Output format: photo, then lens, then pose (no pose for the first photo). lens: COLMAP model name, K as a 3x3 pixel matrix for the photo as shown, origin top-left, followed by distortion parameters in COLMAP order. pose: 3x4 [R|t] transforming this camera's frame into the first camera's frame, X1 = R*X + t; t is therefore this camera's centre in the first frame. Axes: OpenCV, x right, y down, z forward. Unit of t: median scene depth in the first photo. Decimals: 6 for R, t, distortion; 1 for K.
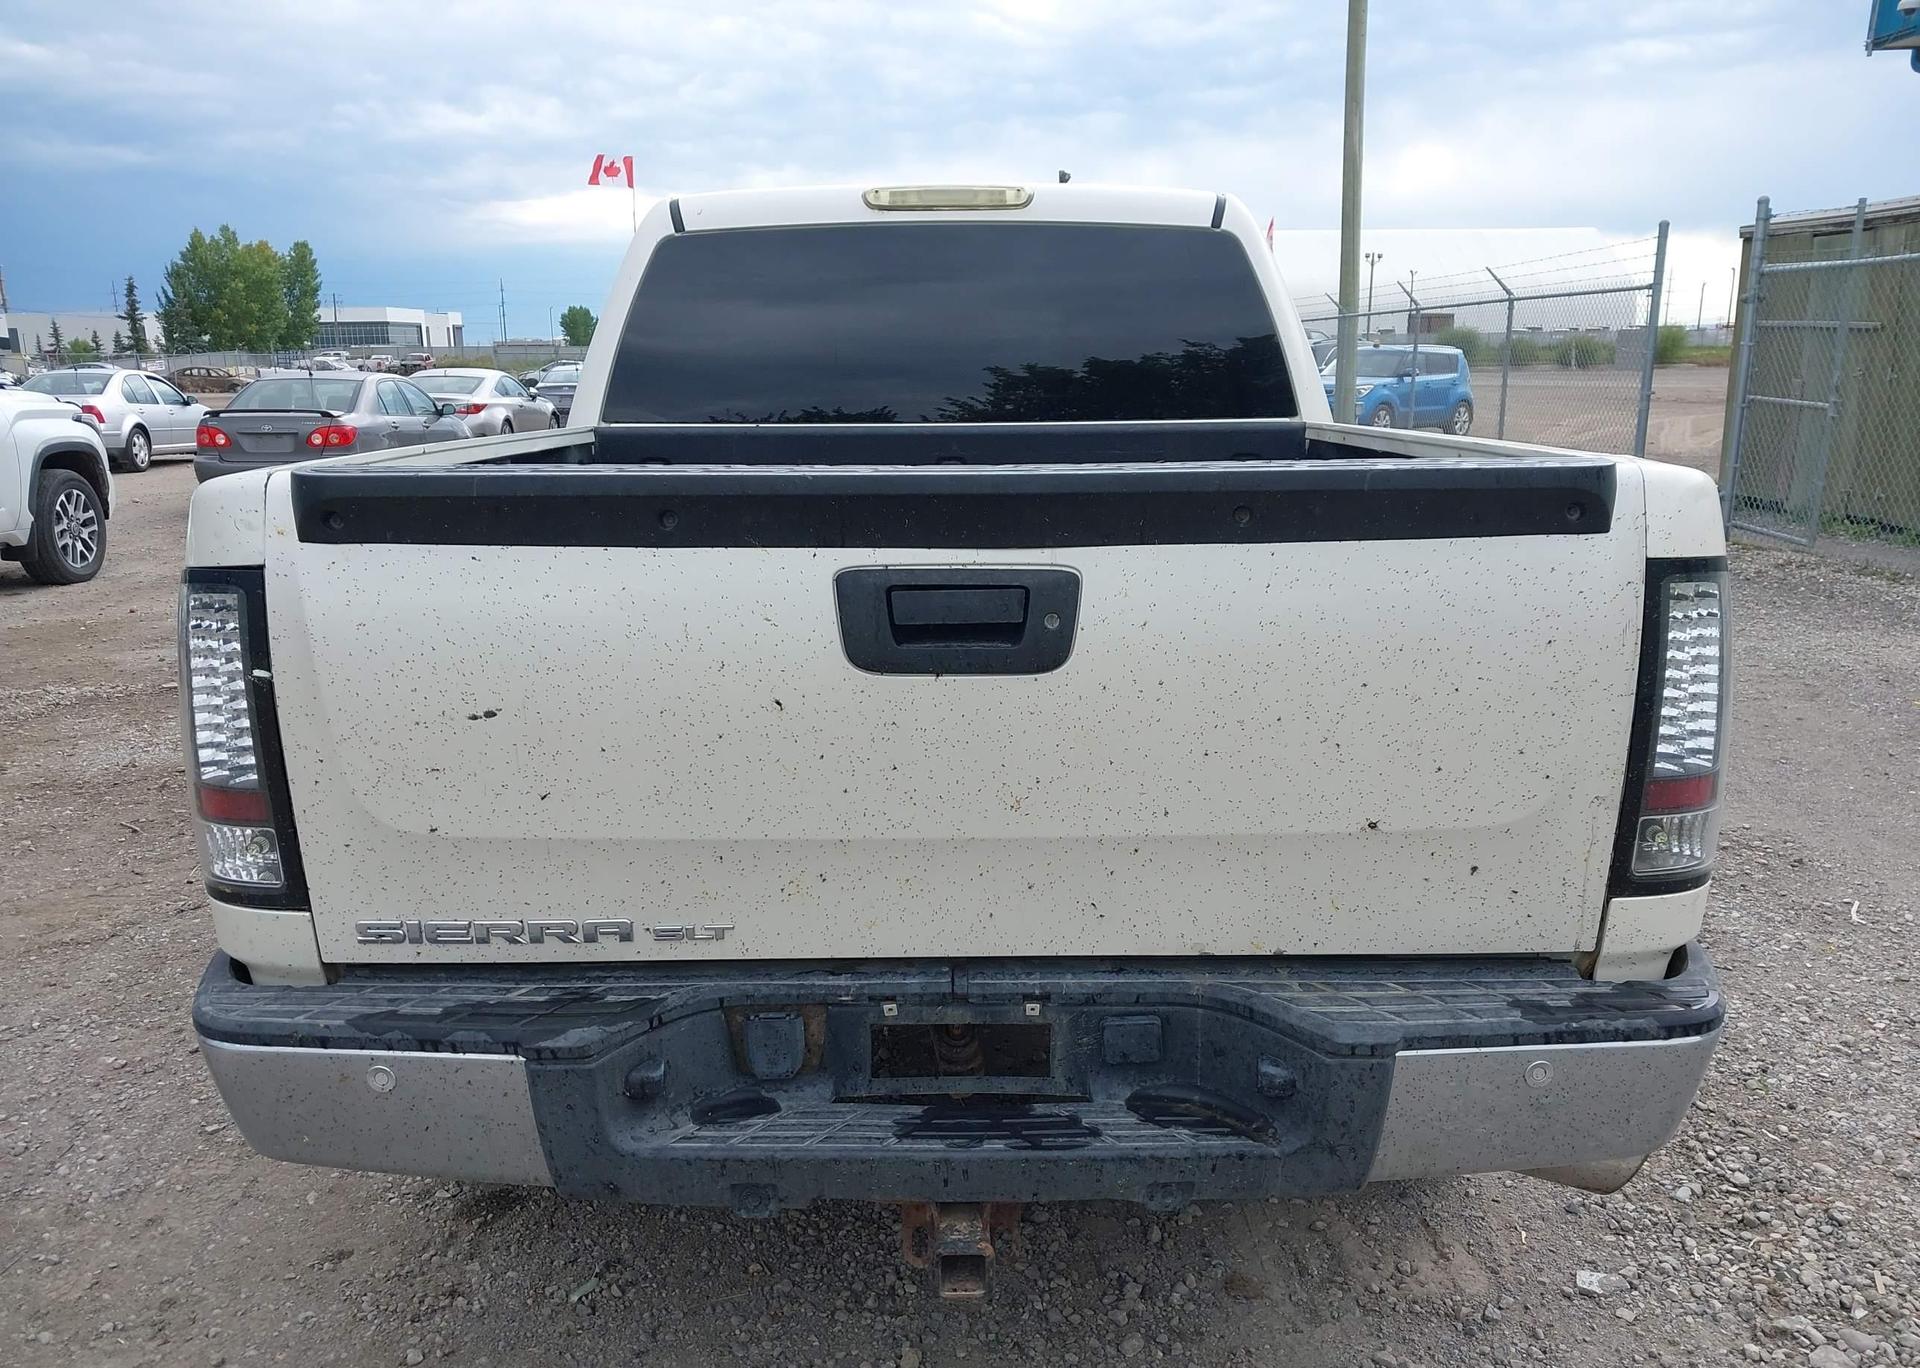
lens RADIAL K [[1533.0, 0, 960.0], [0, 1533.0, 684.0], [0, 0, 1]] dist [0.025529, 0.000652]
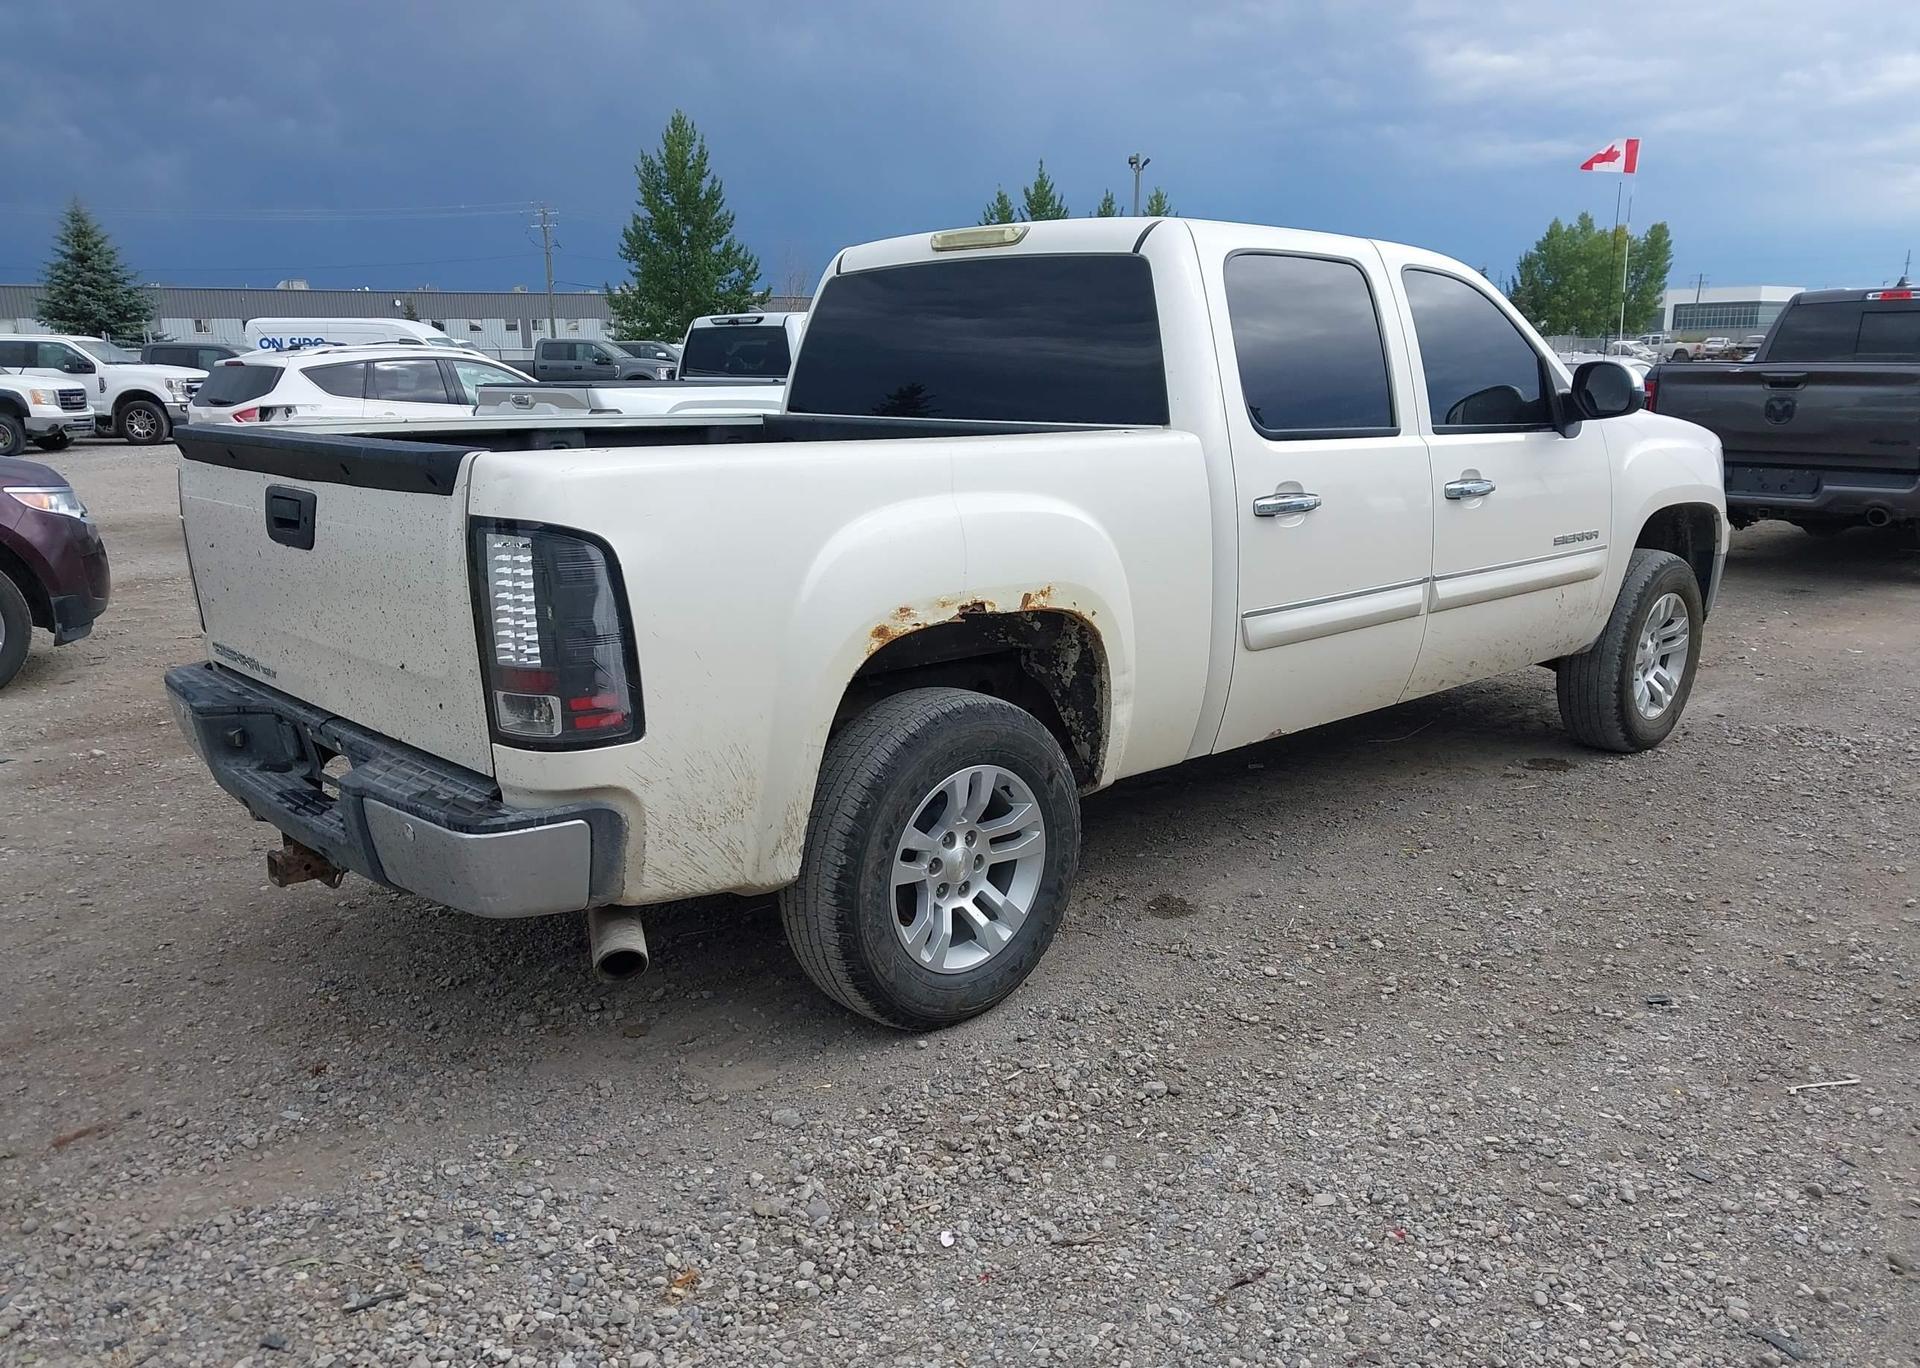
lens RADIAL K [[1500.8, 0, 932.0], [0, 1500.8, 735.8], [0, 0, 1]] dist [0.047127, -0.066327]
pose [[0.652240, 0.189422, -0.733964, 0.050809], [-0.154337, 0.981177, 0.116071, -0.003001], [0.742134, 0.037572, 0.669197, 0.008879]]
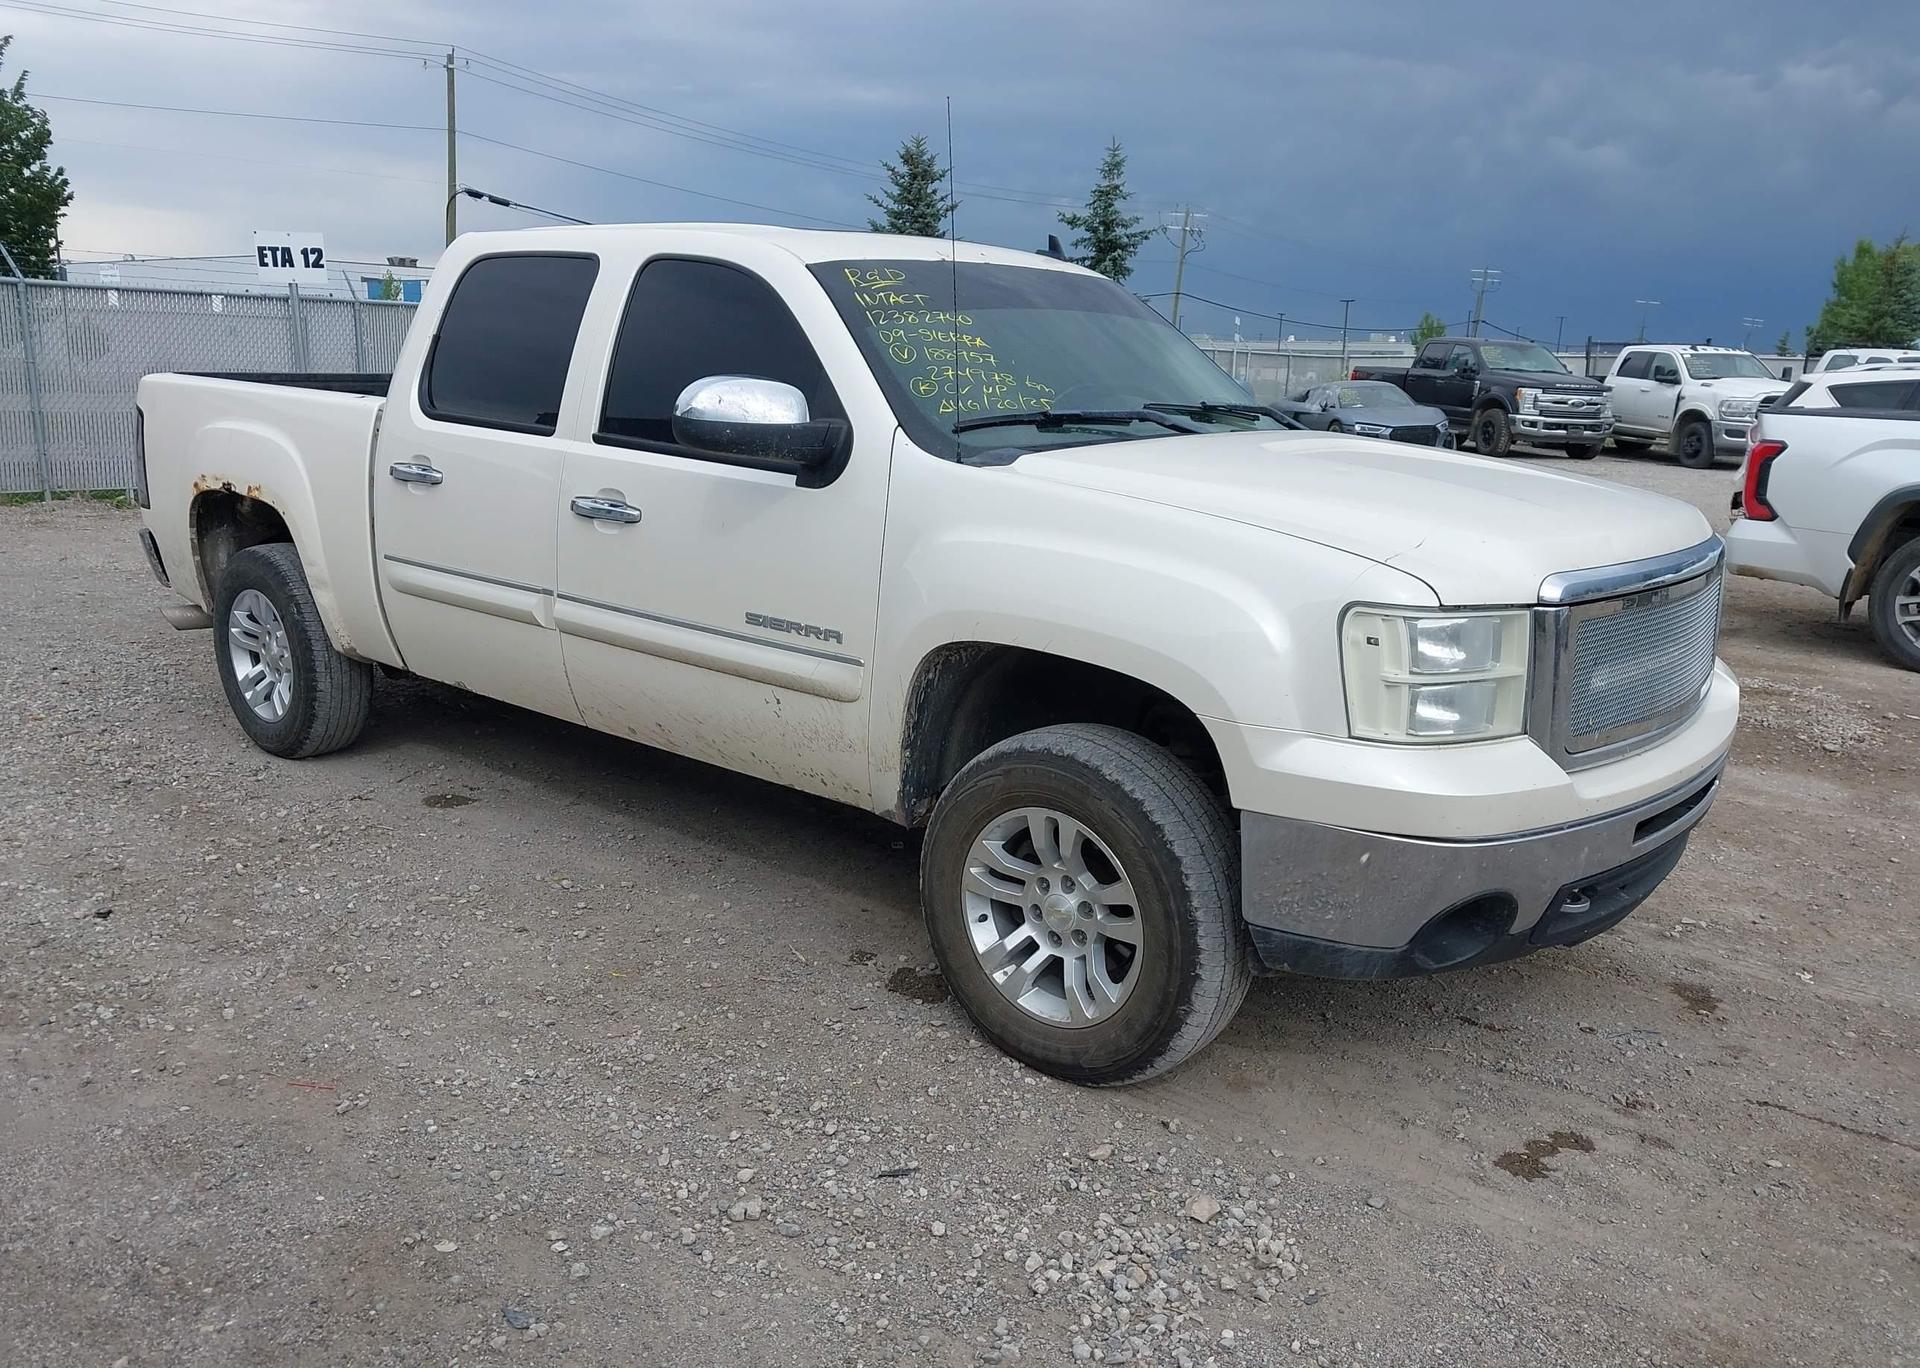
lens RADIAL K [[1548.6, 0, 960.5], [0, 1548.6, 693.2], [0, 0, 1]] dist [0.073134, -0.121976]
pose [[-0.675007, 0.150860, -0.722224, 0.050899], [-0.177519, 0.916910, 0.357440, -0.028271], [0.716138, 0.369483, -0.592139, 0.123682]]
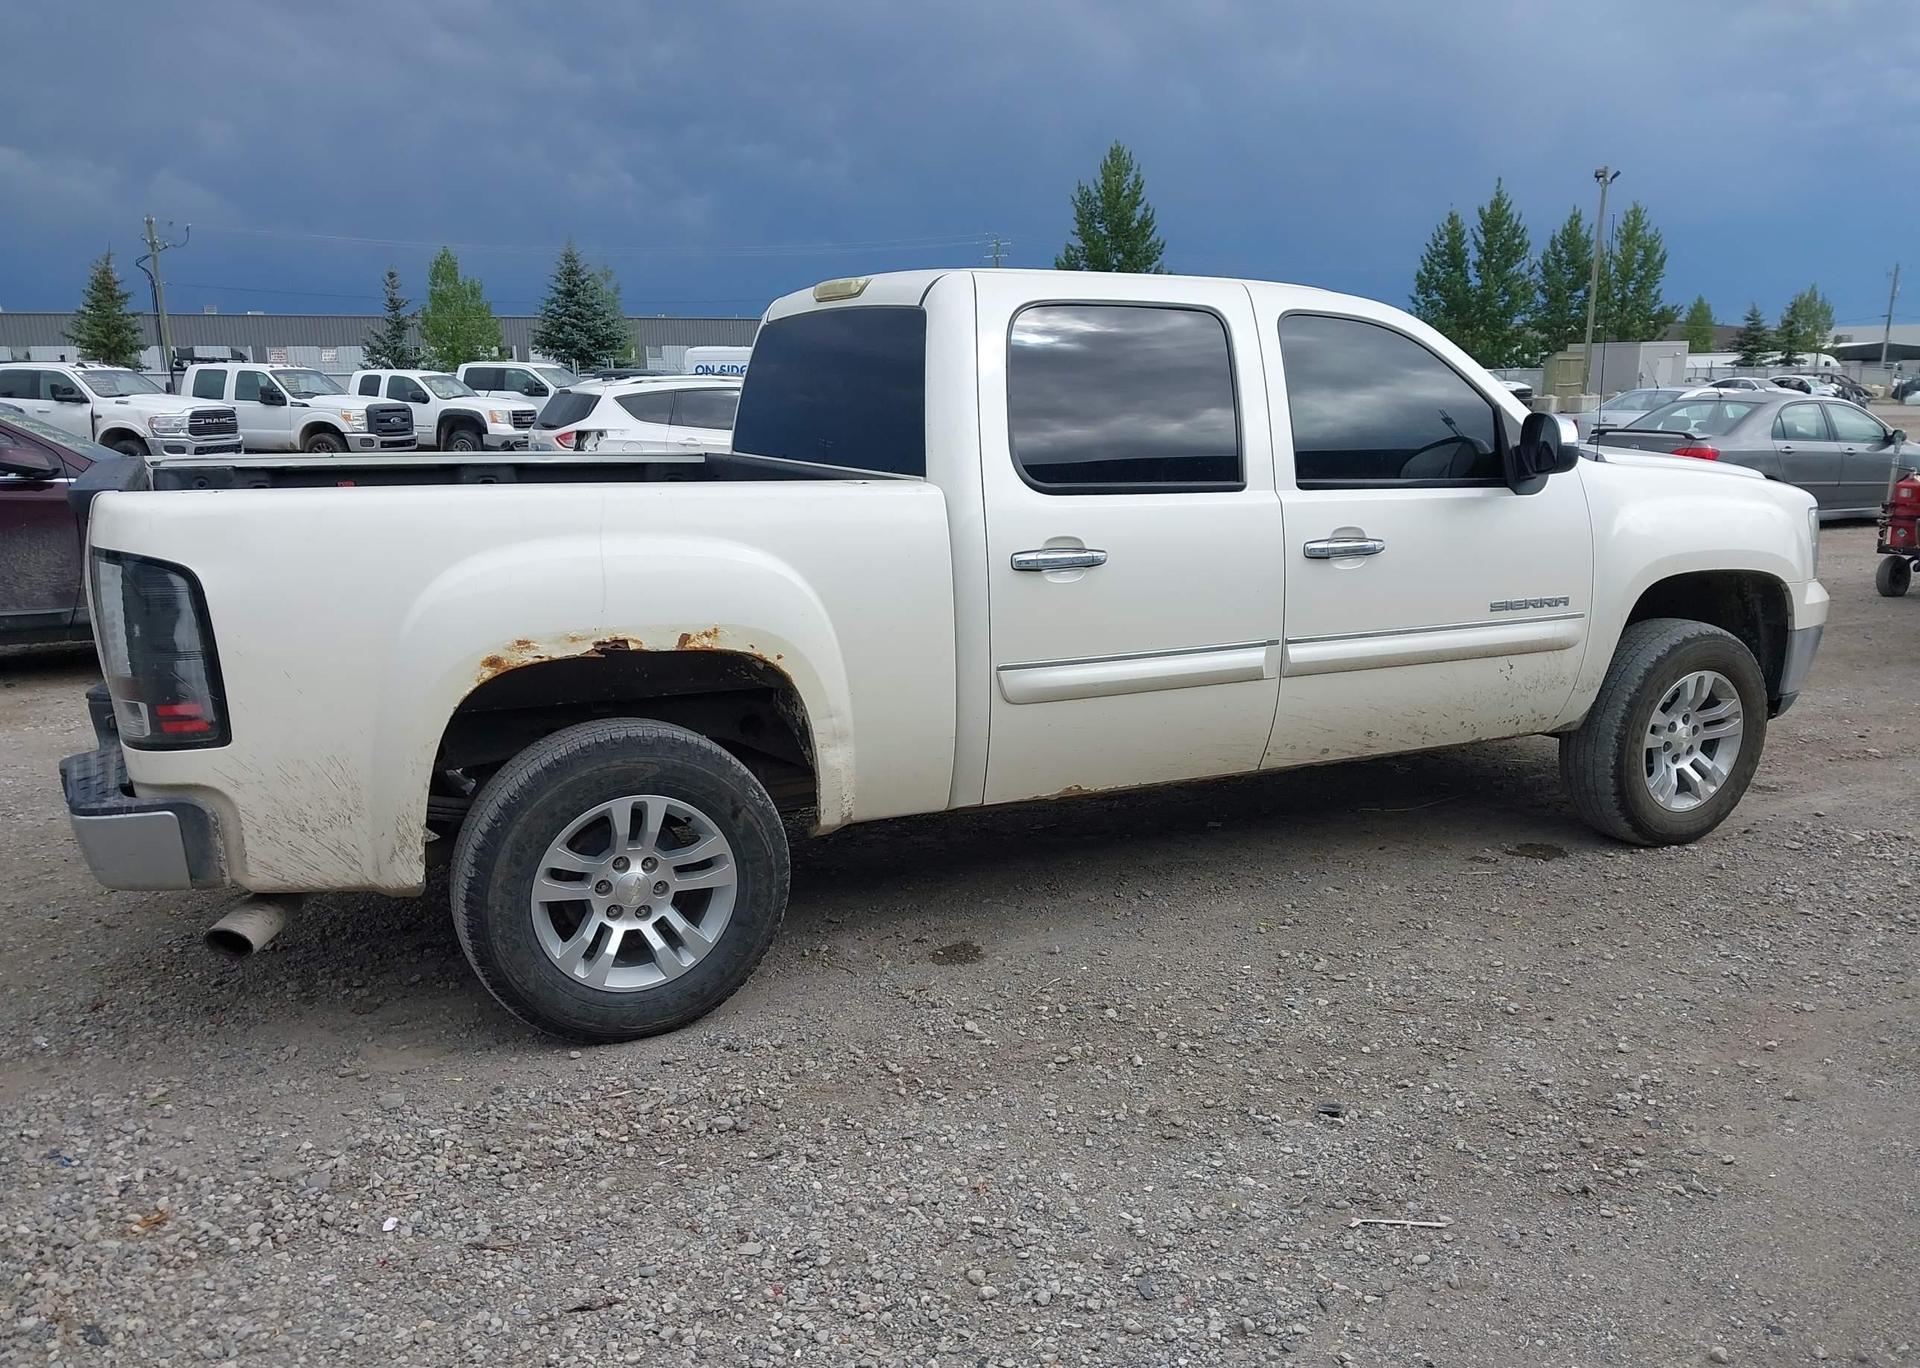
lens RADIAL K [[1522.5, 0, 959.1], [0, 1522.5, 718.3], [0, 0, 1]] dist [0.025305, -0.003421]
pose [[0.419143, 0.203831, -0.884744, 0.066826], [-0.189689, 0.972628, 0.134214, -0.008437], [0.887883, 0.111572, 0.446335, 0.029736]]
